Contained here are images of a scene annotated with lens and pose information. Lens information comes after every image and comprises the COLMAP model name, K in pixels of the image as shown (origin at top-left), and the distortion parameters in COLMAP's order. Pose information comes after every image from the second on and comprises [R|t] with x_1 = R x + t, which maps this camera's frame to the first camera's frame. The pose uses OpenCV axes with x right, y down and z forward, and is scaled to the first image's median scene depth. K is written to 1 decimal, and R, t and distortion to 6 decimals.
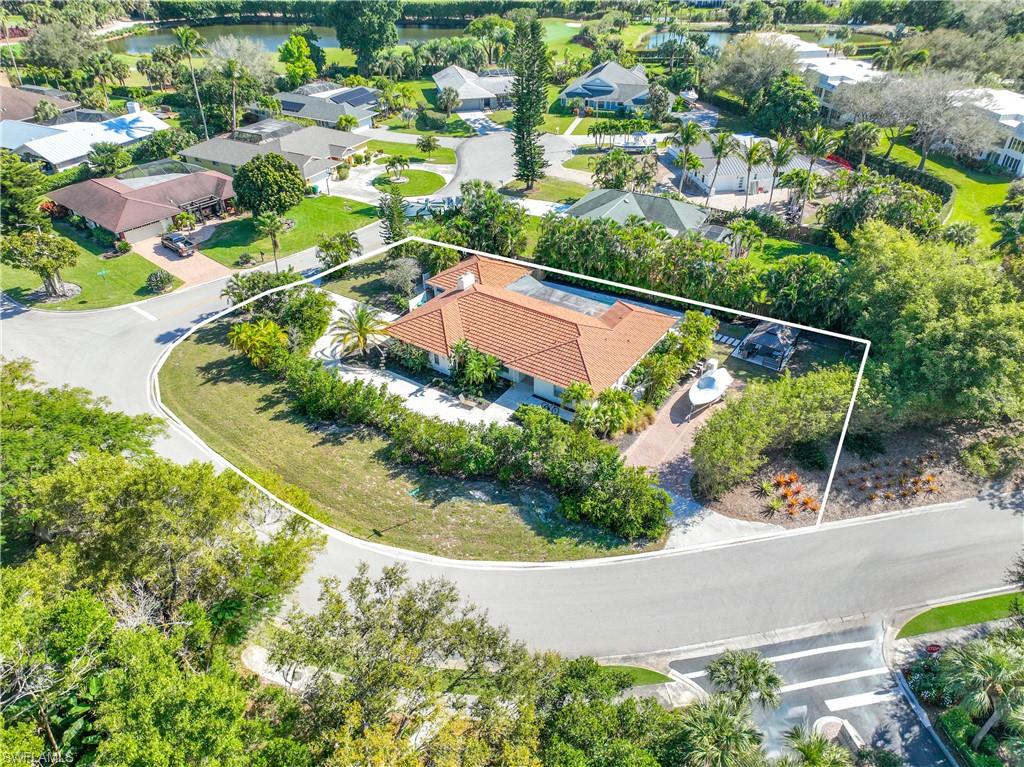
lens RADIAL K [[718.2, 0, 512.0], [0, 718.2, 383.5], [0, 0, 1]] dist [0.000608, 0.017266]
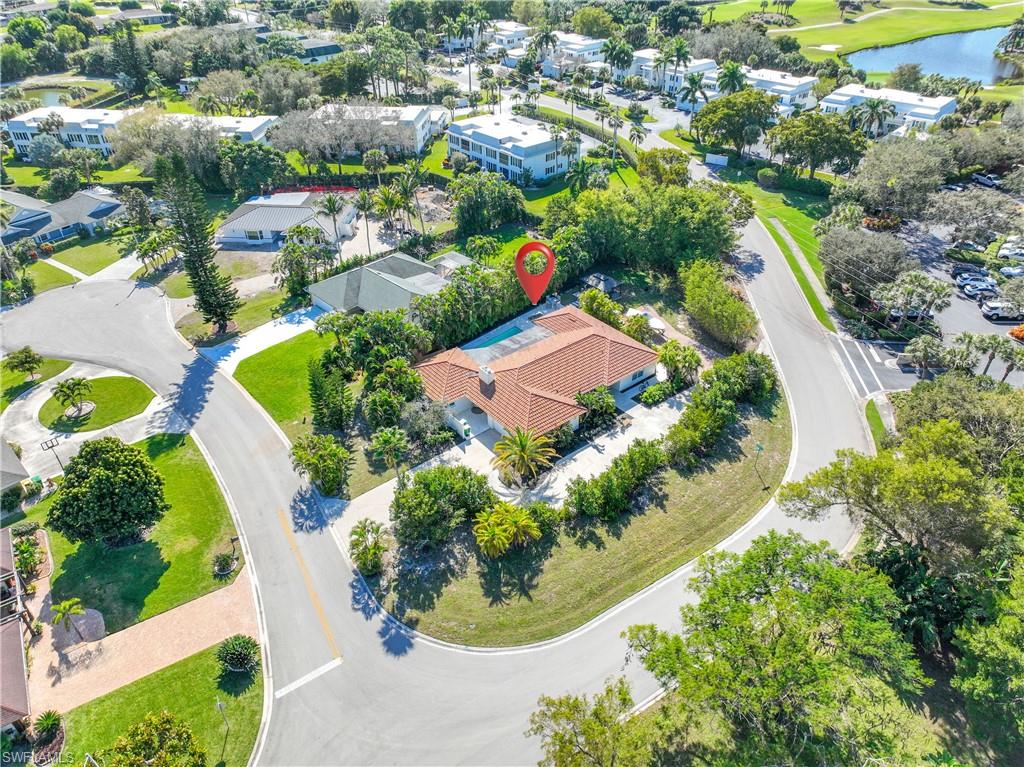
lens RADIAL K [[718.2, 0, 512.0], [0, 718.2, 383.5], [0, 0, 1]] dist [0.000608, 0.017266]
pose [[0.285355, -0.545966, 0.787714, -0.912178], [0.551391, 0.765768, 0.331009, -0.468742], [-0.783926, 0.339883, 0.519556, 0.423898]]
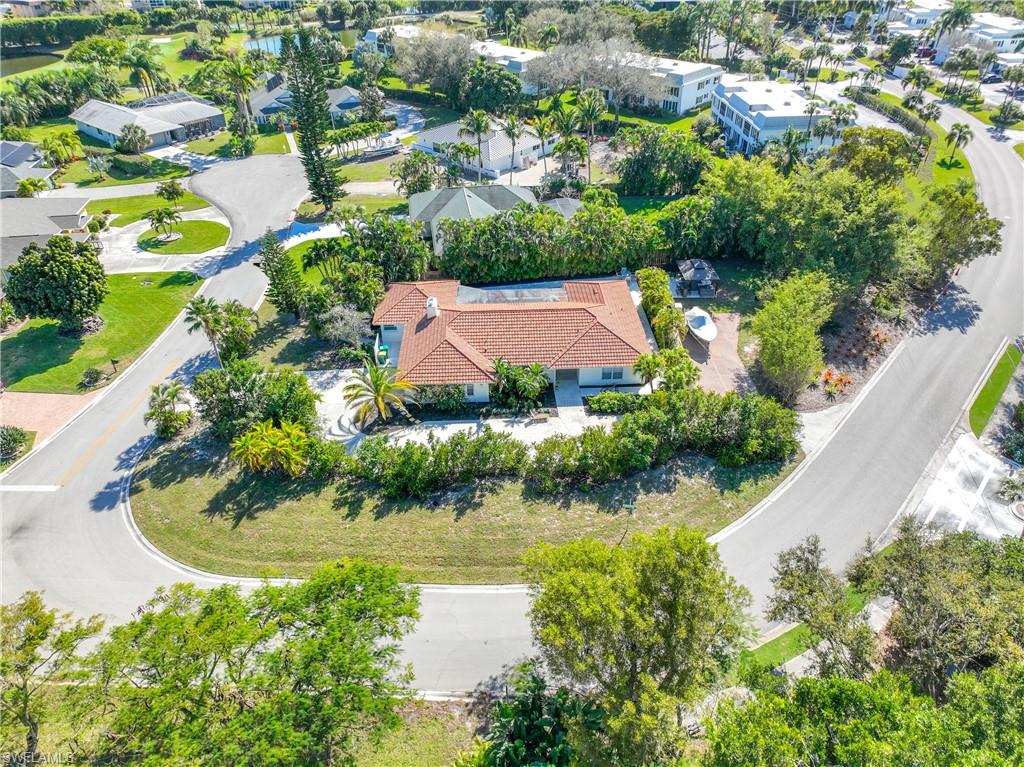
lens RADIAL K [[718.2, 0, 512.0], [0, 718.2, 383.5], [0, 0, 1]] dist [0.000608, 0.017266]
pose [[0.798771, -0.345608, 0.492463, -0.478431], [0.346014, 0.933518, 0.093907, -0.102431], [-0.492179, 0.095389, 0.865252, 0.154737]]
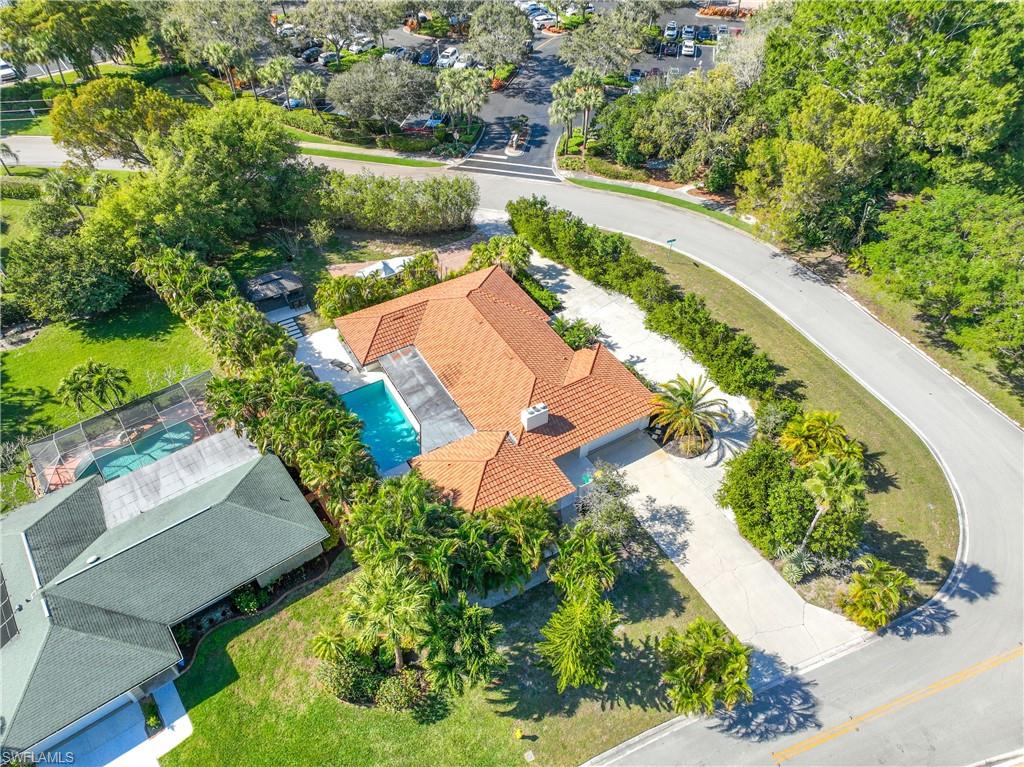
lens RADIAL K [[718.2, 0, 512.0], [0, 718.2, 383.5], [0, 0, 1]] dist [0.000608, 0.017266]
pose [[-0.909119, -0.287487, 0.301421, -0.249001], [0.240532, 0.228460, 0.943372, -0.827898], [-0.340070, 0.930138, -0.138547, 1.087333]]
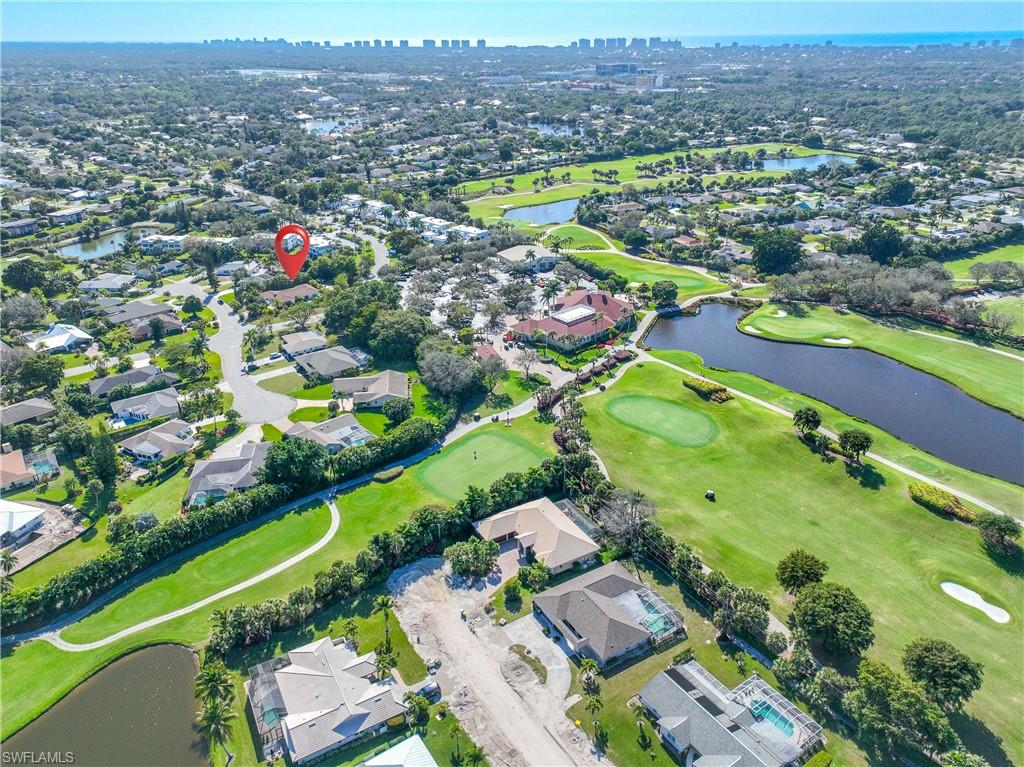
lens RADIAL K [[718.2, 0, 512.0], [0, 718.2, 383.5], [0, 0, 1]] dist [0.000608, 0.017266]
pose [[0.267470, -0.419618, 0.867399, -4.040575], [0.555641, 0.802620, 0.216943, 0.180255], [-0.787225, 0.423936, 0.447834, -2.110988]]
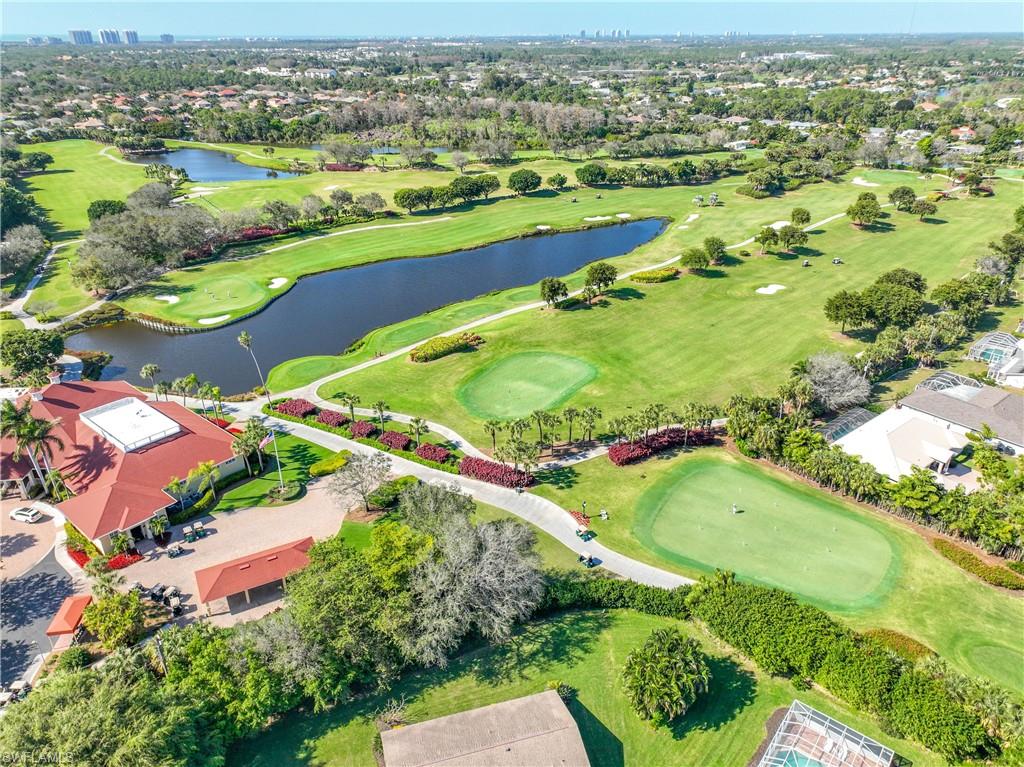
lens RADIAL K [[718.2, 0, 512.0], [0, 718.2, 383.5], [0, 0, 1]] dist [0.000608, 0.017266]
pose [[-0.992475, -0.046052, 0.113458, -1.270397], [0.076657, 0.488864, 0.868985, -0.553429], [-0.095484, 0.871144, -0.481655, -0.015871]]
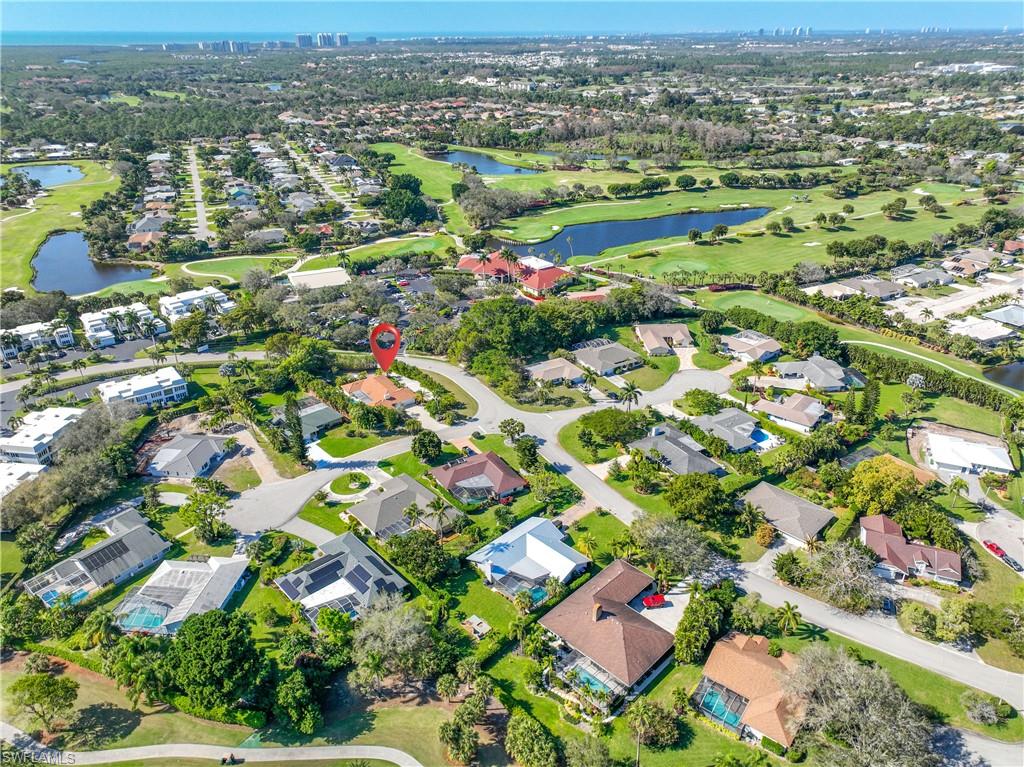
lens RADIAL K [[718.2, 0, 512.0], [0, 718.2, 383.5], [0, 0, 1]] dist [0.000608, 0.017266]
pose [[-0.943593, -0.139835, 0.300132, -1.609023], [0.195427, 0.496517, 0.845742, -2.886314], [-0.267285, 0.856689, -0.441183, 2.278638]]
